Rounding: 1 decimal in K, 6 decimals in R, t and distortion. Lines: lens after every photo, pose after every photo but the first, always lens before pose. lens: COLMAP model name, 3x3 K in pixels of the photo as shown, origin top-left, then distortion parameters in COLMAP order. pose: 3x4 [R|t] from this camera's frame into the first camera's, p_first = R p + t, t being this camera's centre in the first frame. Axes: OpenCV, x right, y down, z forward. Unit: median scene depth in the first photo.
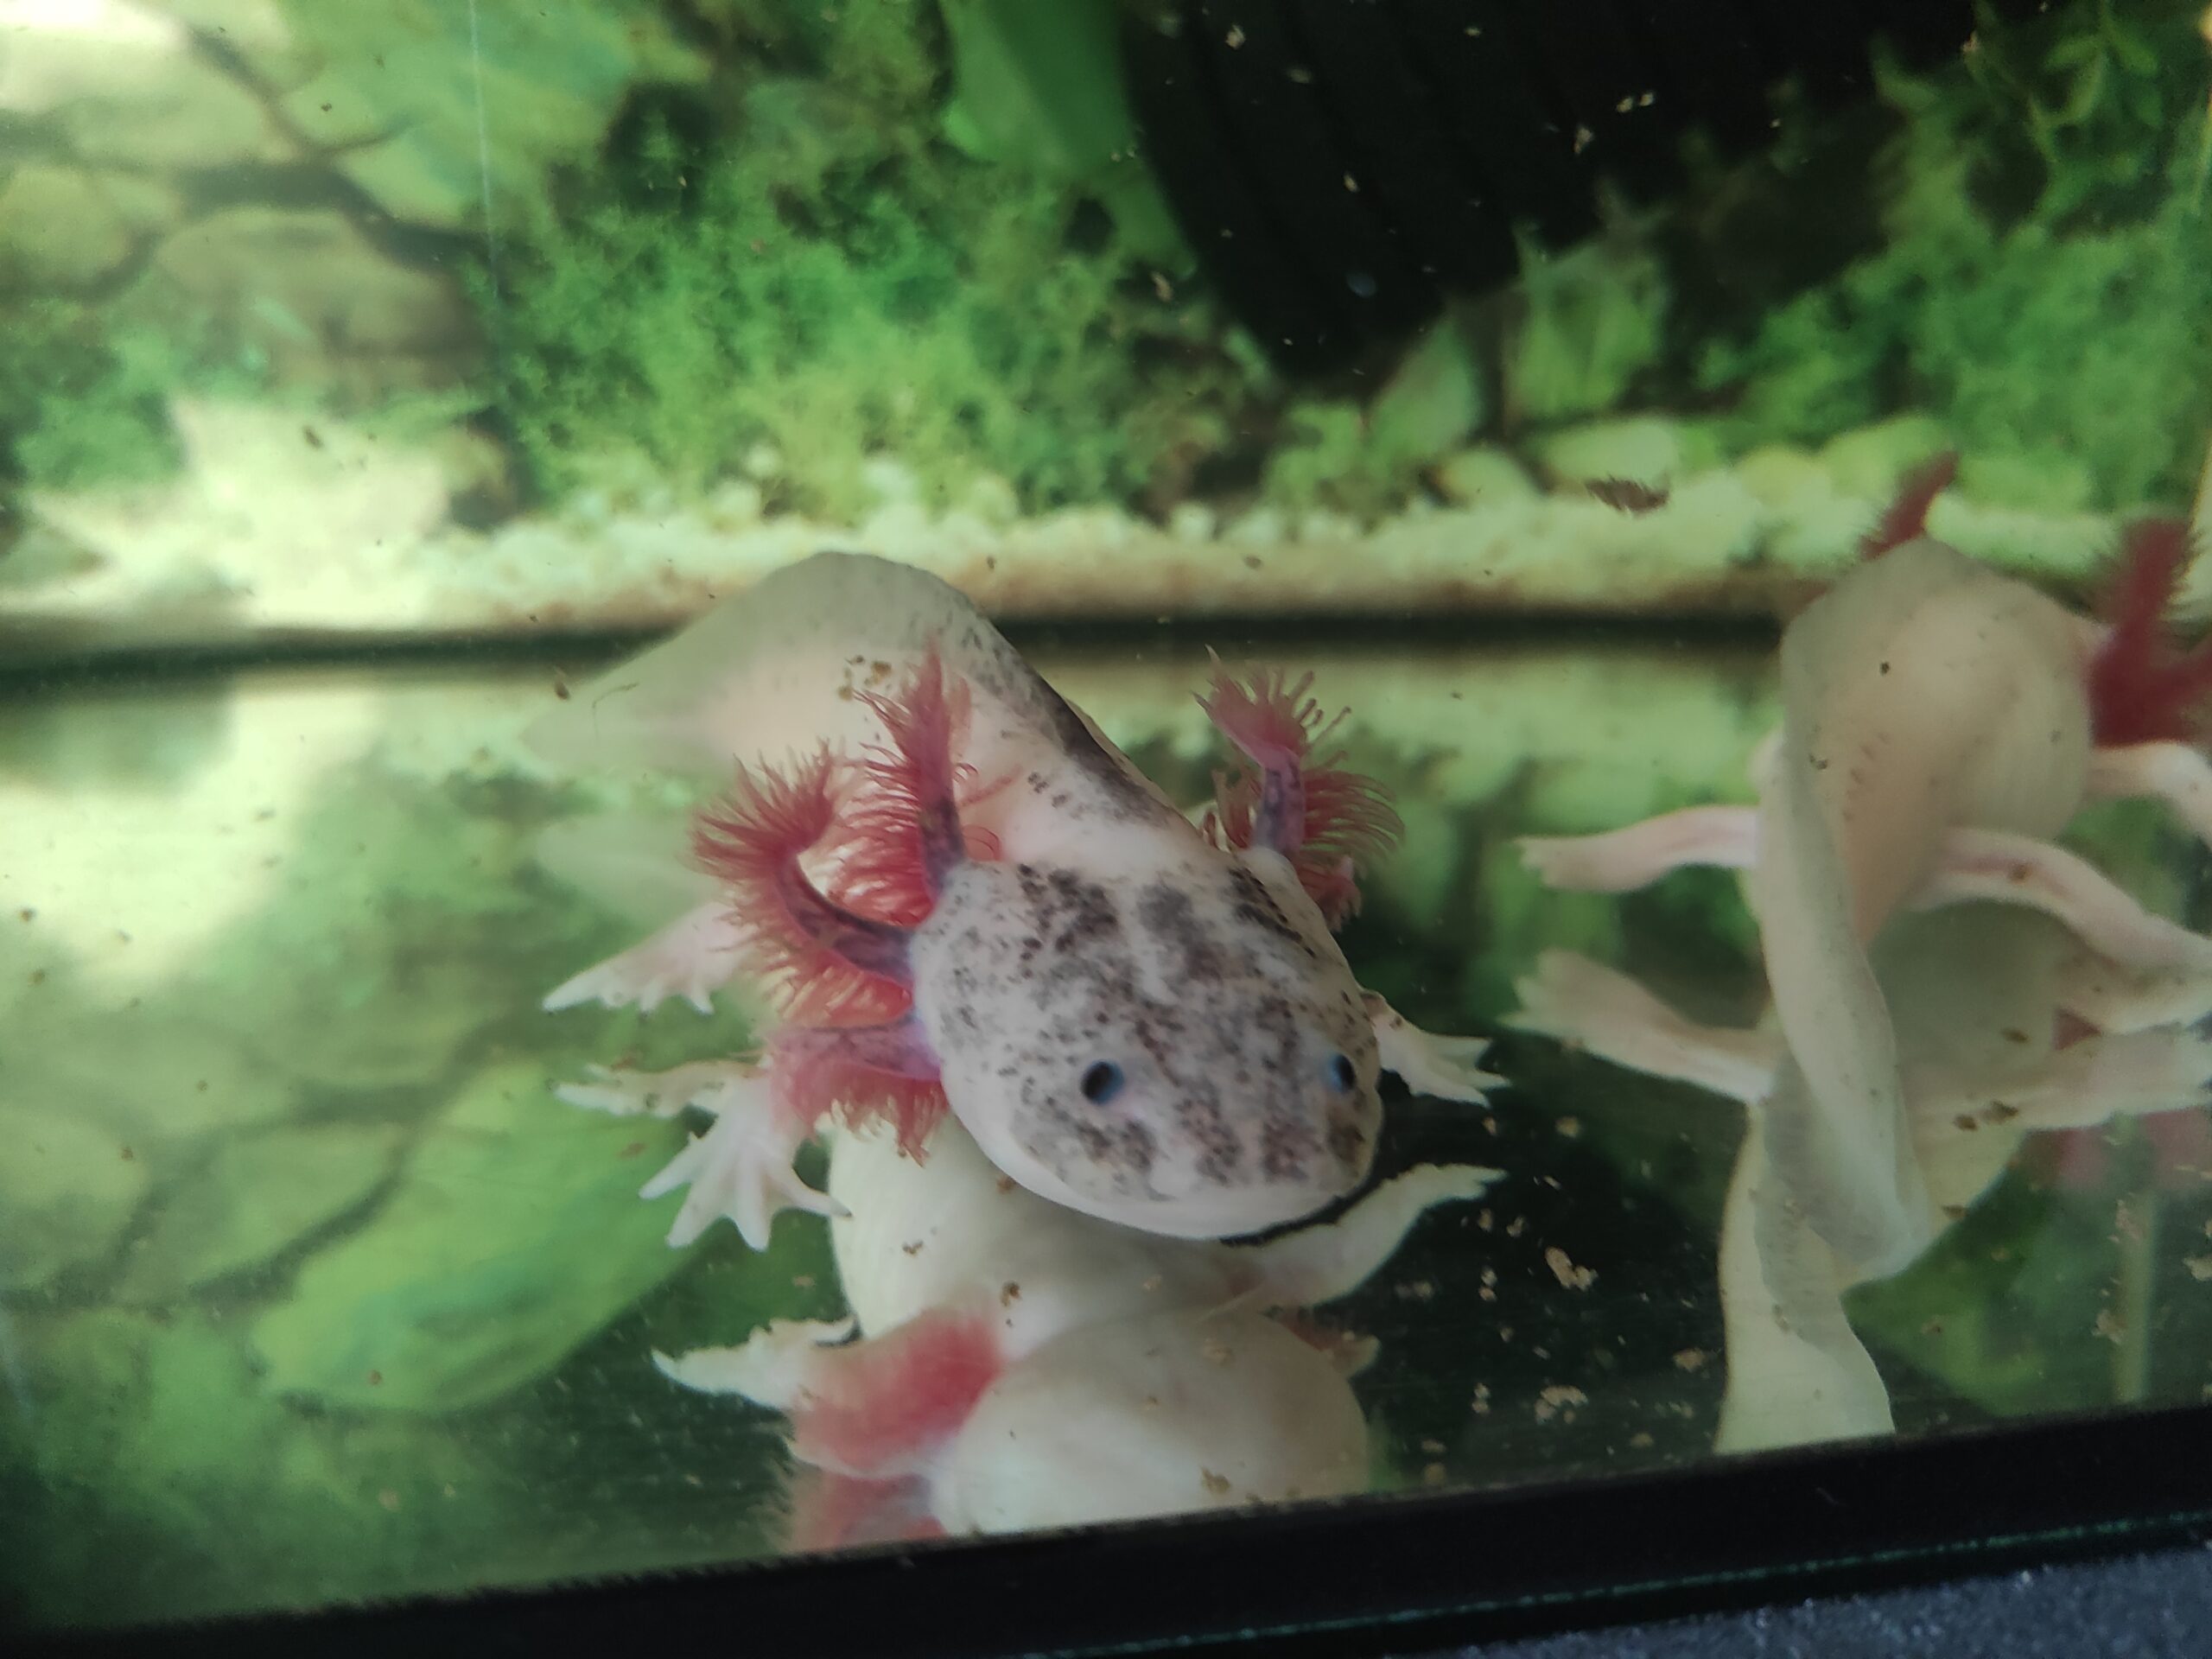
lens RADIAL K [[1609.8, 0, 1109.8], [0, 1609.8, 822.7], [0, 0, 1]] dist [-0.038381, -0.002635]
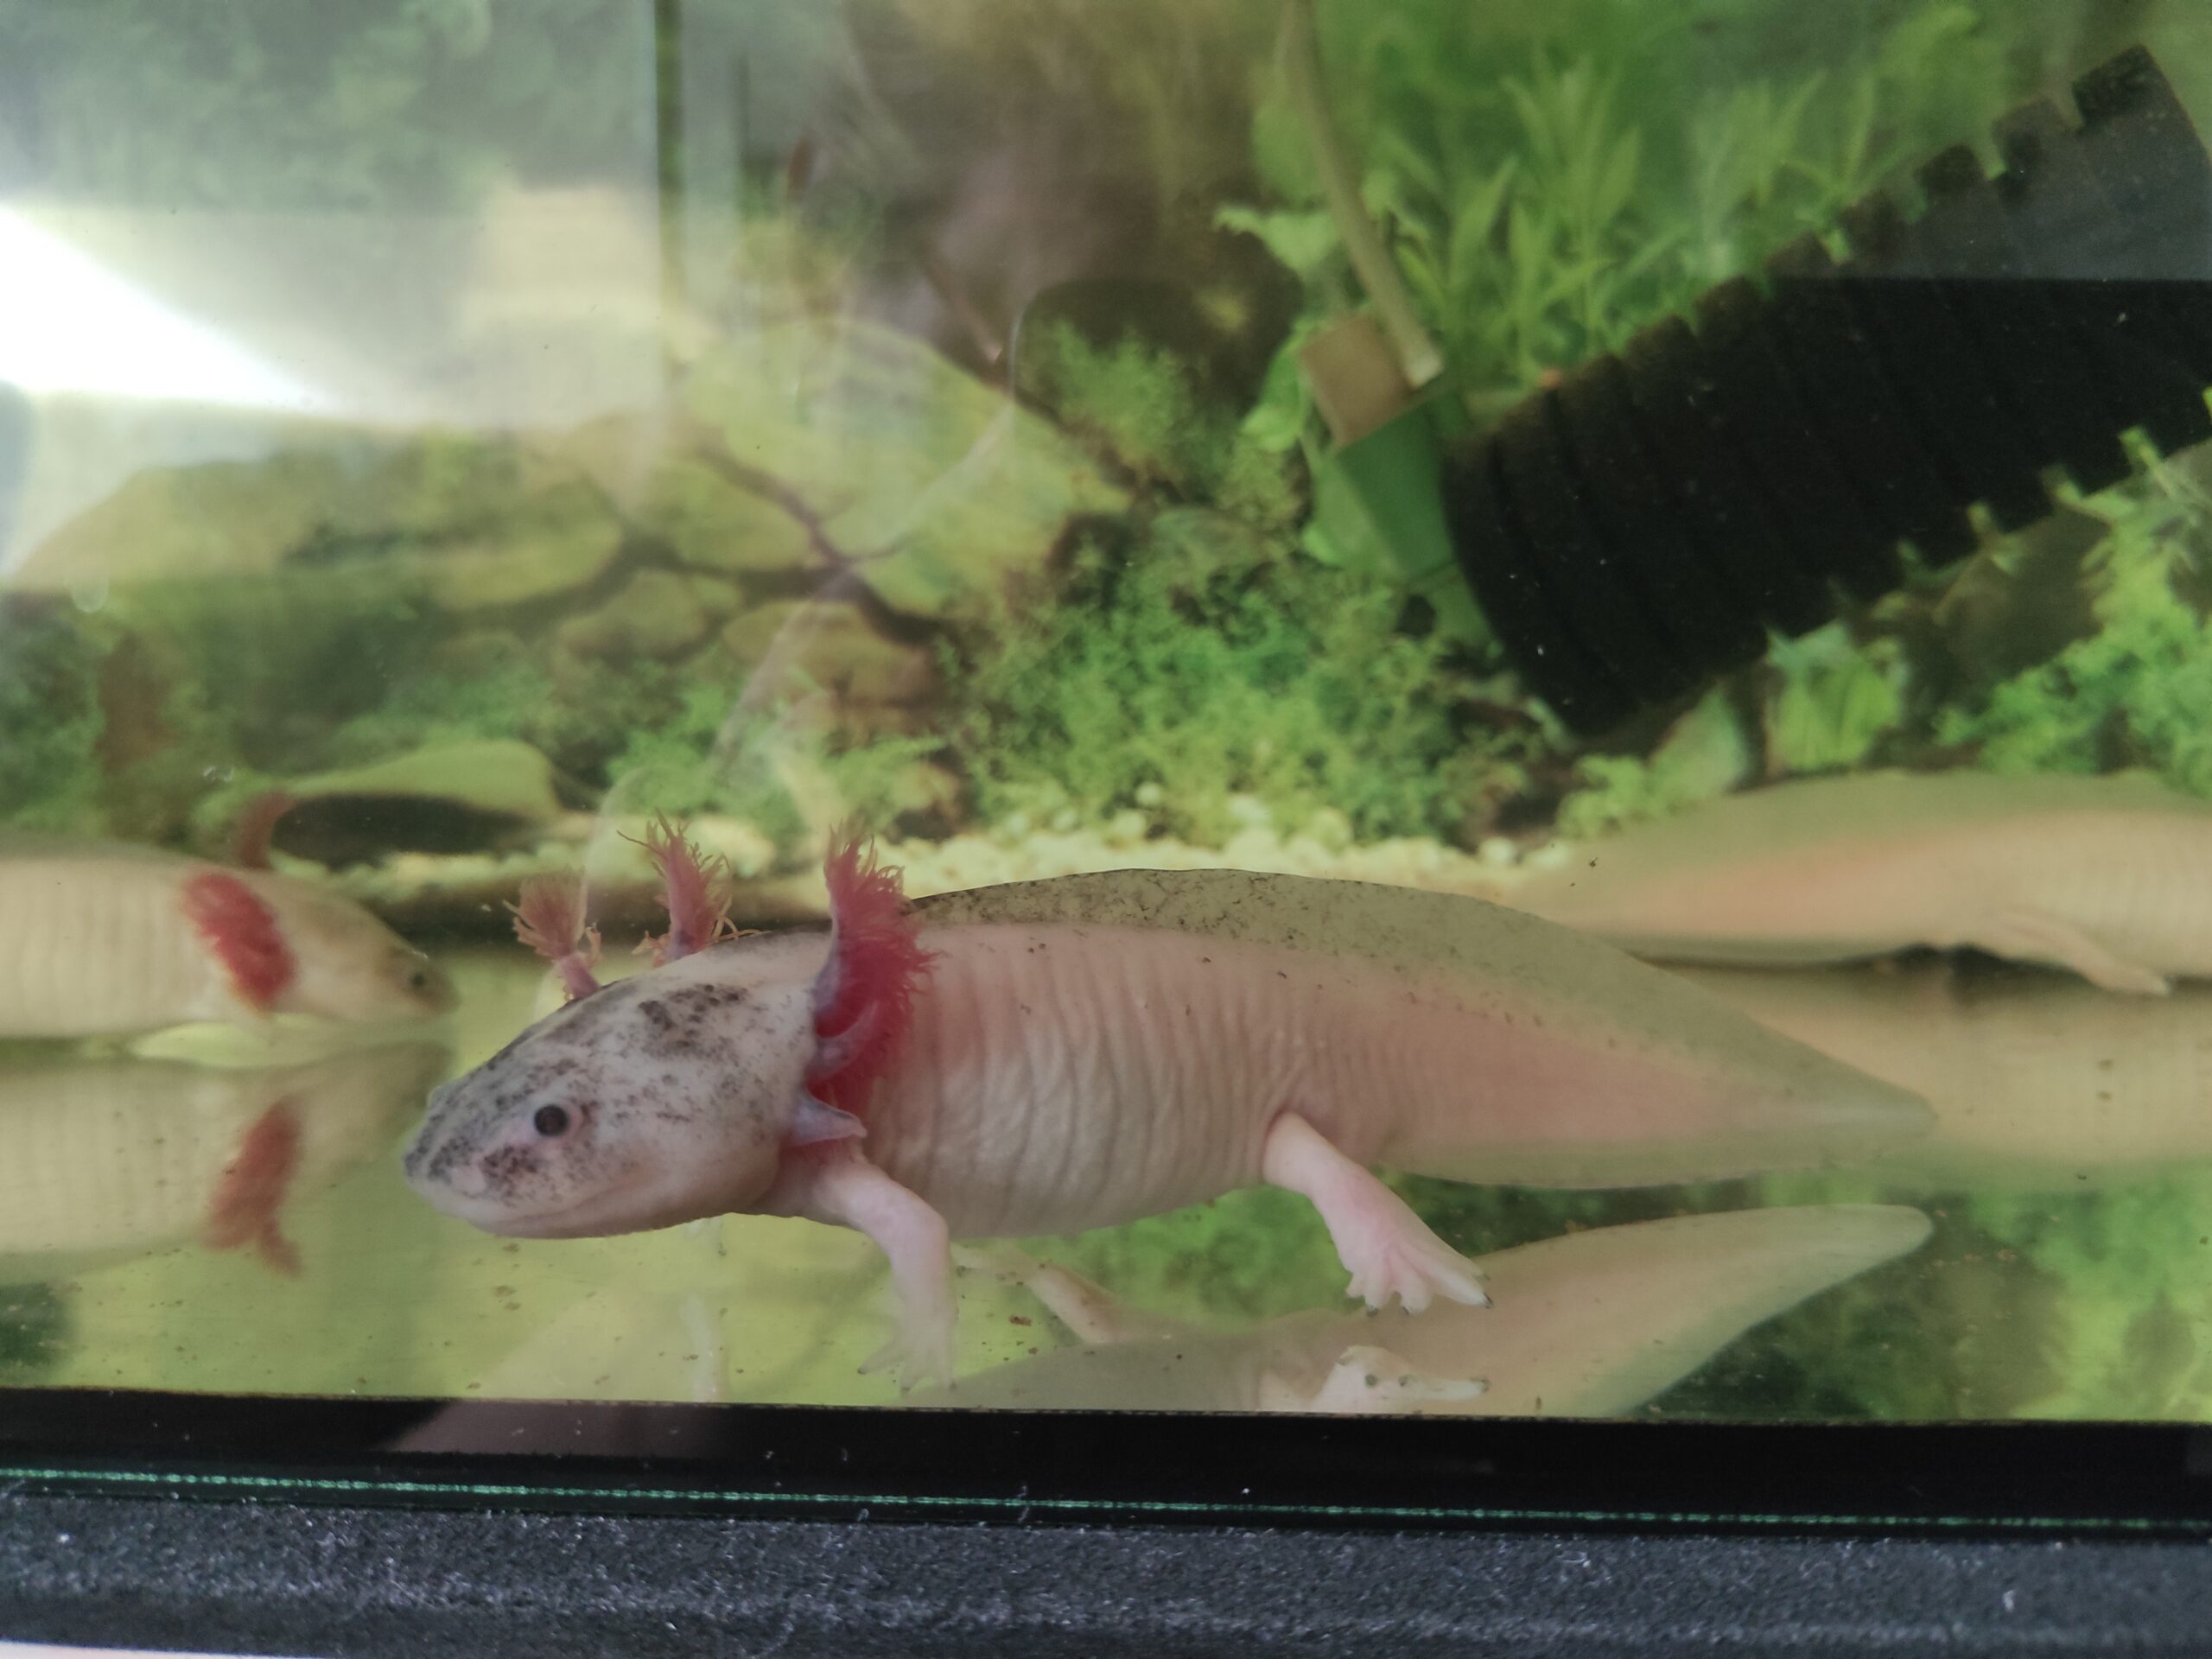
lens RADIAL K [[1609.8, 0, 1176.4], [0, 1609.8, 843.0], [0, 0, 1]] dist [-0.038381, -0.002635]
pose [[0.986202, 0.021726, -0.164113, 0.012227], [-0.056278, 0.976307, -0.208945, 0.074773], [0.155685, 0.215298, 0.964059, -0.205612]]
